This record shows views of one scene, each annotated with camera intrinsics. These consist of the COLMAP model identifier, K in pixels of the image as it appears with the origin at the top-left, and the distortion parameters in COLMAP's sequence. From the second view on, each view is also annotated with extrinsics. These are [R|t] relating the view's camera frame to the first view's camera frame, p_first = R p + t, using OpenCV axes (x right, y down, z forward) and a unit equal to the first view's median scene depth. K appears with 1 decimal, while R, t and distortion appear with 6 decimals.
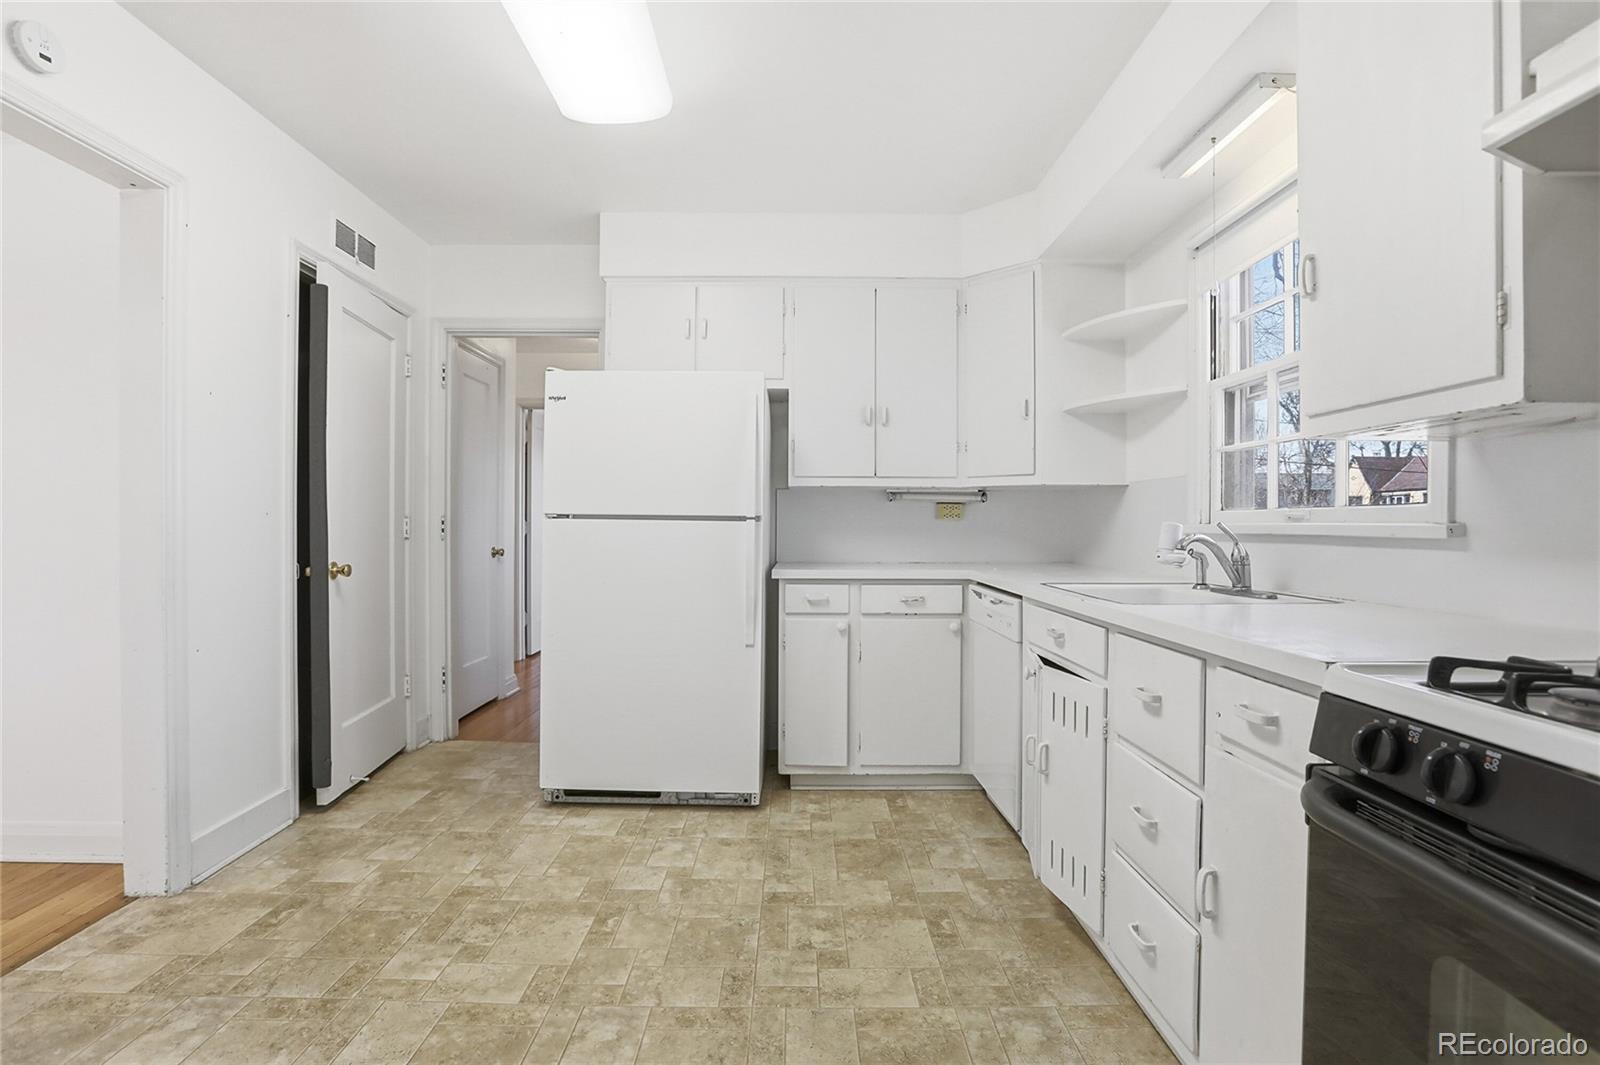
lens RADIAL K [[741.8, 0, 801.3], [0, 741.8, 531.9], [0, 0, 1]] dist [-0.049410, 0.013696]
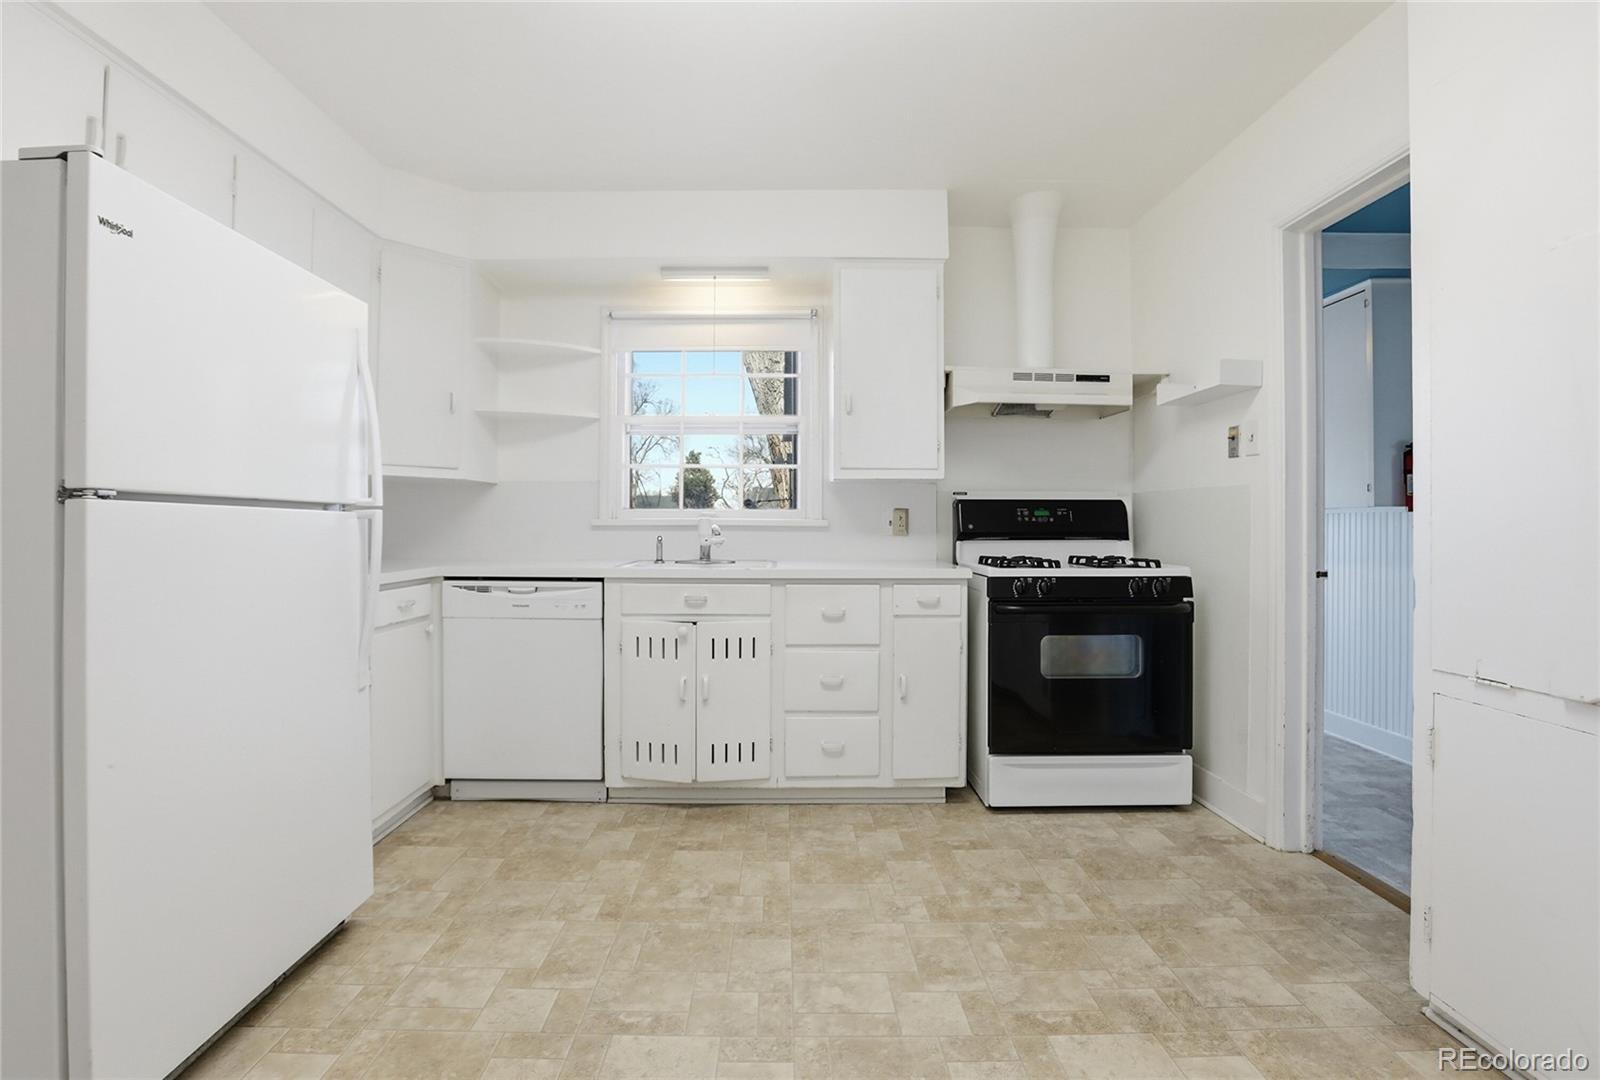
lens RADIAL K [[762.6, 0, 775.0], [0, 762.6, 517.2], [0, 0, 1]] dist [-0.040819, 0.005702]
pose [[0.008323, 0.002582, 0.999962, -1.025512], [0.004774, 0.999985, -0.002621, -0.009439], [-0.999954, 0.004796, 0.008310, 0.793559]]
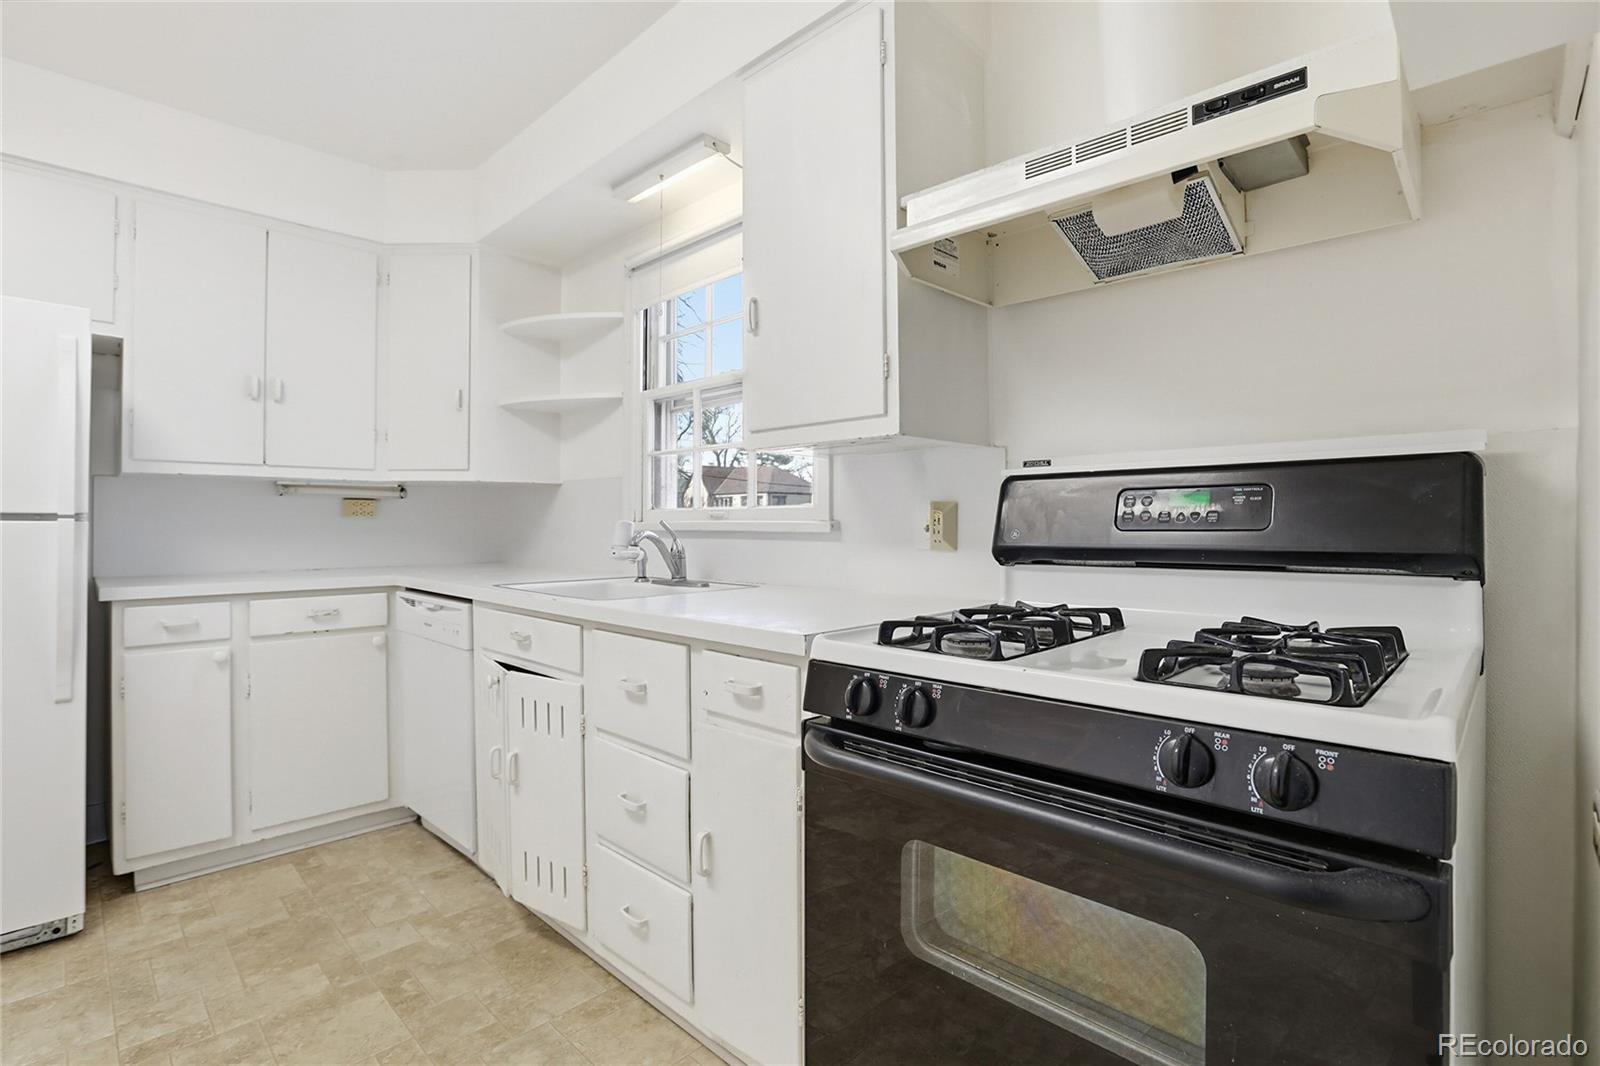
lens RADIAL K [[741.8, 0, 803.1], [0, 741.8, 518.9], [0, 0, 1]] dist [-0.049410, 0.013696]
pose [[0.699627, -0.001816, 0.714506, -0.079453], [0.012173, 0.999882, -0.009377, -0.001878], [-0.714404, 0.015258, 0.699567, 0.056541]]
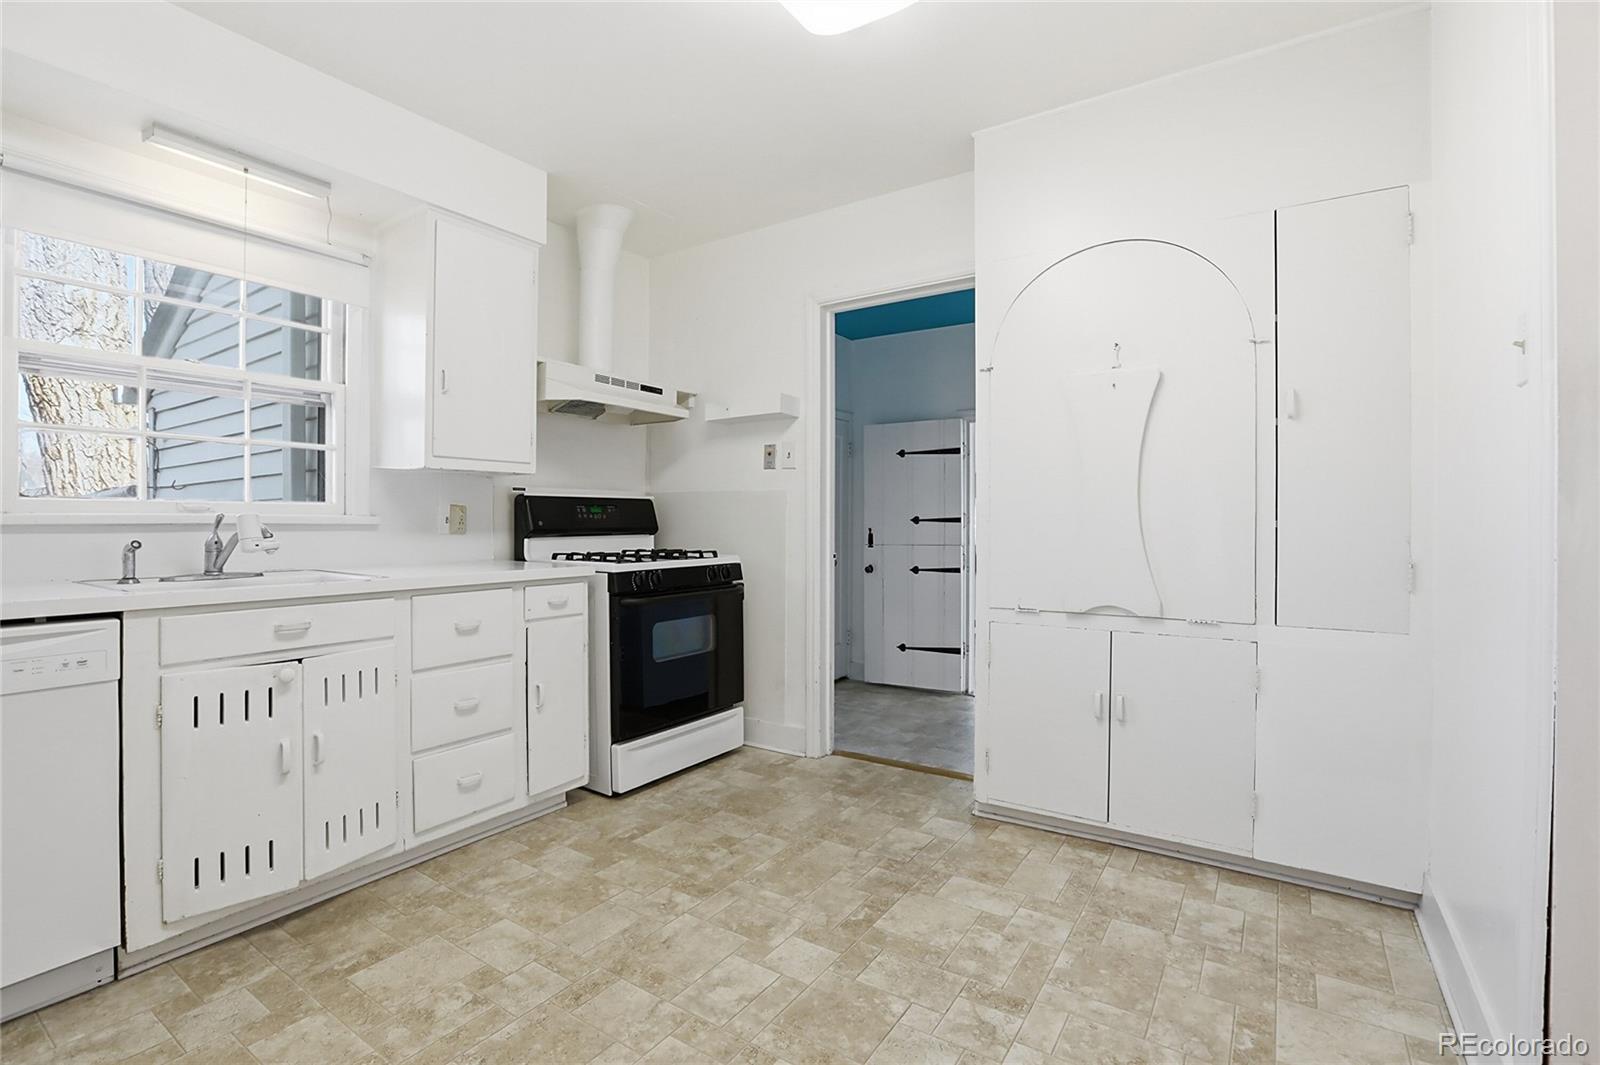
lens RADIAL K [[741.8, 0, 802.2], [0, 741.8, 522.2], [0, 0, 1]] dist [-0.049410, 0.013696]
pose [[-0.830892, -0.005903, 0.556403, -0.709825], [-0.000453, 0.999951, 0.009932, -0.009724], [-0.556434, 0.008000, -0.830853, 1.345935]]
